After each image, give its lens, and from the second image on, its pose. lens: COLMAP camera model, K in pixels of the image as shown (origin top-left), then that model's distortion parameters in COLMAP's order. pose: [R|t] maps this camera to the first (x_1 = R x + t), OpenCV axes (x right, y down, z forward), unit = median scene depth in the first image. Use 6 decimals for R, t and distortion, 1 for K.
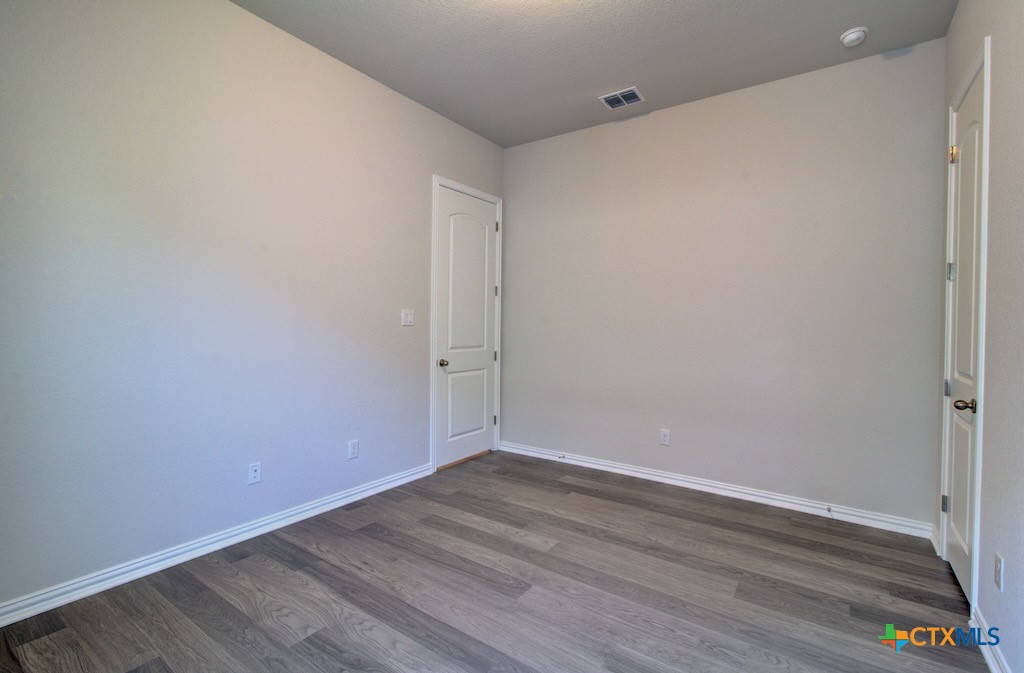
lens RADIAL K [[467.8, 0, 509.6], [0, 467.8, 327.3], [0, 0, 1]] dist [-0.001035, -0.000016]
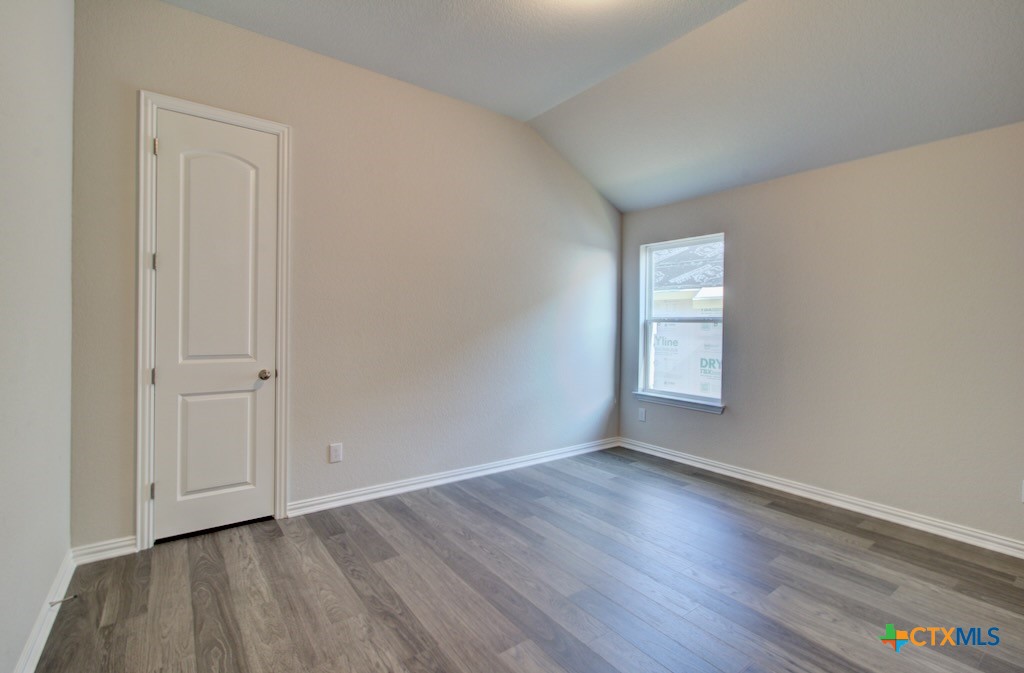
lens RADIAL K [[467.8, 0, 509.6], [0, 467.8, 327.3], [0, 0, 1]] dist [-0.001035, -0.000016]
pose [[-0.946608, -0.025669, 0.321364, -0.125526], [-0.019653, 0.999566, 0.021953, -0.016161], [-0.321788, 0.014465, -0.946701, 1.848394]]
